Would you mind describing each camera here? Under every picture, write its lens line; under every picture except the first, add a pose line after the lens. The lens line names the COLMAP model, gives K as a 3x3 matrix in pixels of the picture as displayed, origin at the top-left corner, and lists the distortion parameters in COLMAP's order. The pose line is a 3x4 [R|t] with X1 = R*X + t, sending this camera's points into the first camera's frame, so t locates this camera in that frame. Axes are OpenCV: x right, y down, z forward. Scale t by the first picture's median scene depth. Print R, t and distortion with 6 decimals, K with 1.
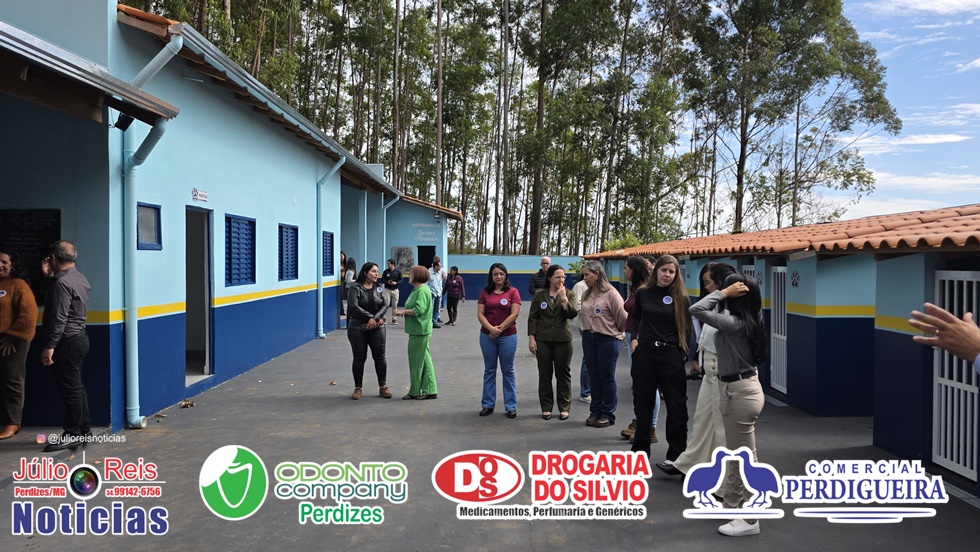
lens RADIAL K [[662.6, 0, 490.0], [0, 662.6, 276.0], [0, 0, 1]] dist [0.073074, -0.072989]
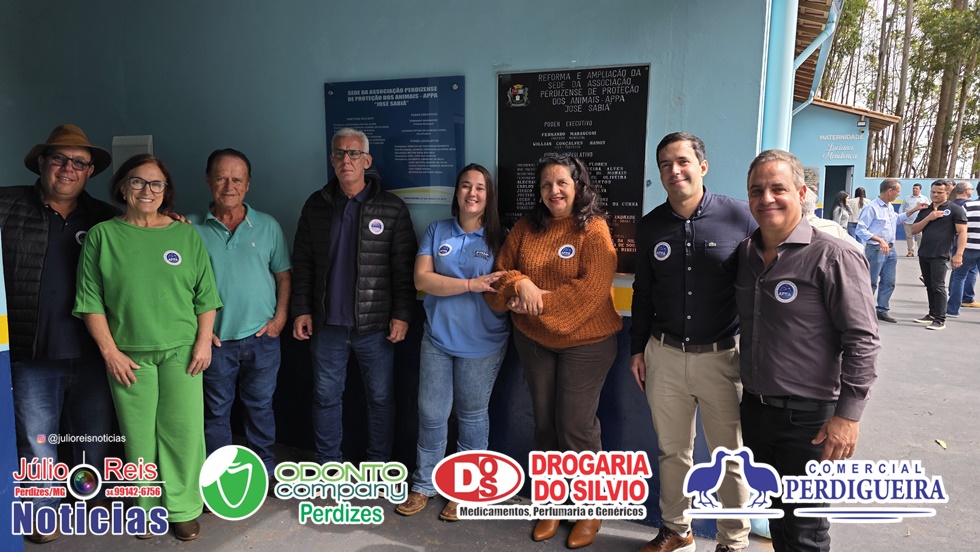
lens RADIAL K [[673.9, 0, 501.5], [0, 673.9, 277.6], [0, 0, 1]] dist [0.095363, -0.069375]
pose [[0.919019, 0.053112, -0.390620, -0.079705], [-0.010391, 0.993802, 0.110679, -0.000911], [0.394077, -0.097657, 0.913874, 0.077887]]
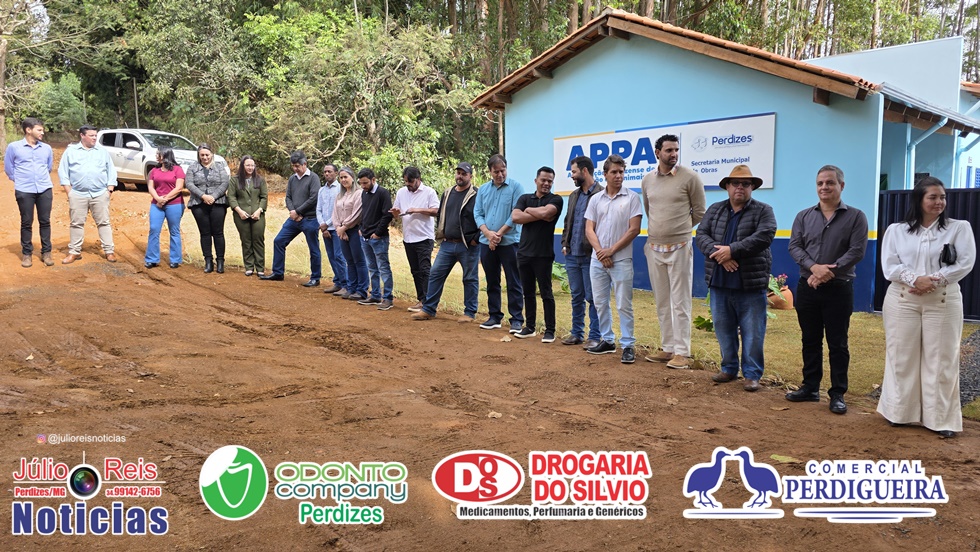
lens RADIAL K [[662.6, 0, 490.0], [0, 662.6, 276.0], [0, 0, 1]] dist [0.073074, -0.072989]
pose [[0.715656, 0.052719, -0.696461, -0.008610], [0.010068, 0.996265, 0.085758, 0.006910], [0.698381, -0.068385, 0.712452, -0.274403]]
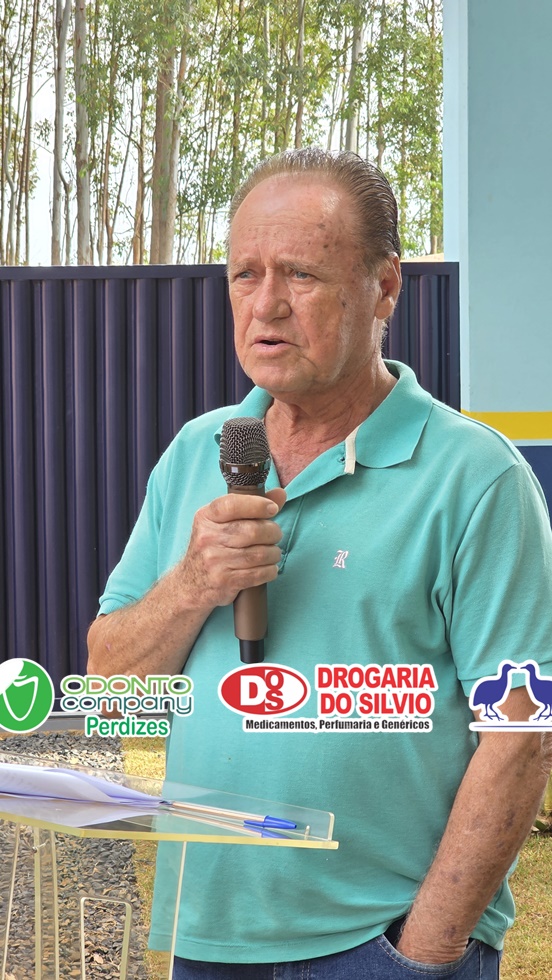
lens RADIAL K [[2085.1, 0, 276.0], [0, 2085.1, 490.0], [0, 0, 1]] dist [0.057199, 0.053649]
pose [[0.993340, -0.022594, 0.112983, -0.006038], [0.015095, 0.997653, 0.066793, 0.007227], [-0.114227, -0.064643, 0.991349, -0.219342]]
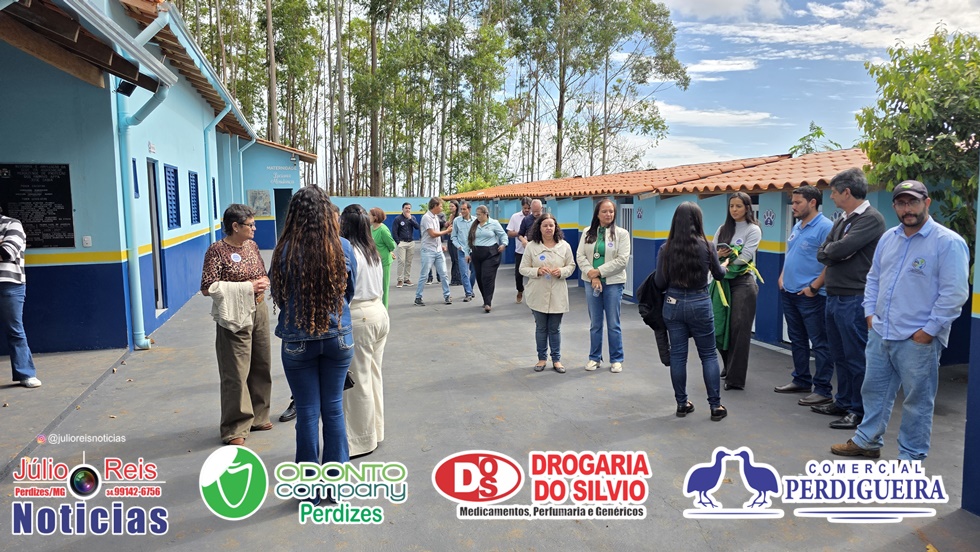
lens RADIAL K [[662.6, 0, 490.0], [0, 662.6, 276.0], [0, 0, 1]] dist [0.073074, -0.072989]
pose [[0.963720, -0.045697, 0.262973, -0.037819], [0.022117, 0.995519, 0.091940, 0.000193], [-0.265996, -0.082788, 0.960412, -0.045255]]
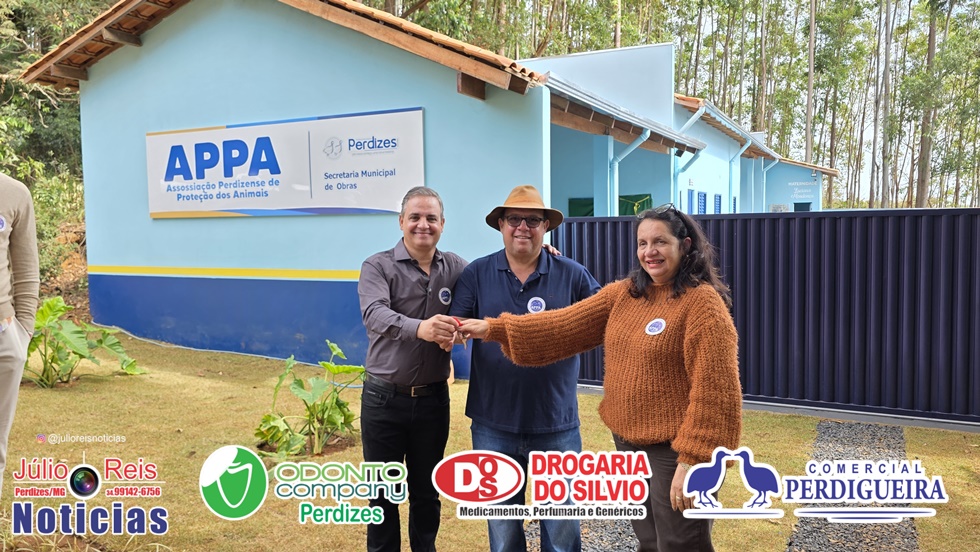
lens RADIAL K [[760.4, 0, 490.0], [0, 760.4, 276.0], [0, 0, 1]] dist [0.008840, -0.001852]
pose [[0.899352, 0.009476, -0.437122, -0.006204], [0.013071, 0.998736, 0.048543, 0.003972], [0.437029, -0.049371, 0.898091, -0.199783]]
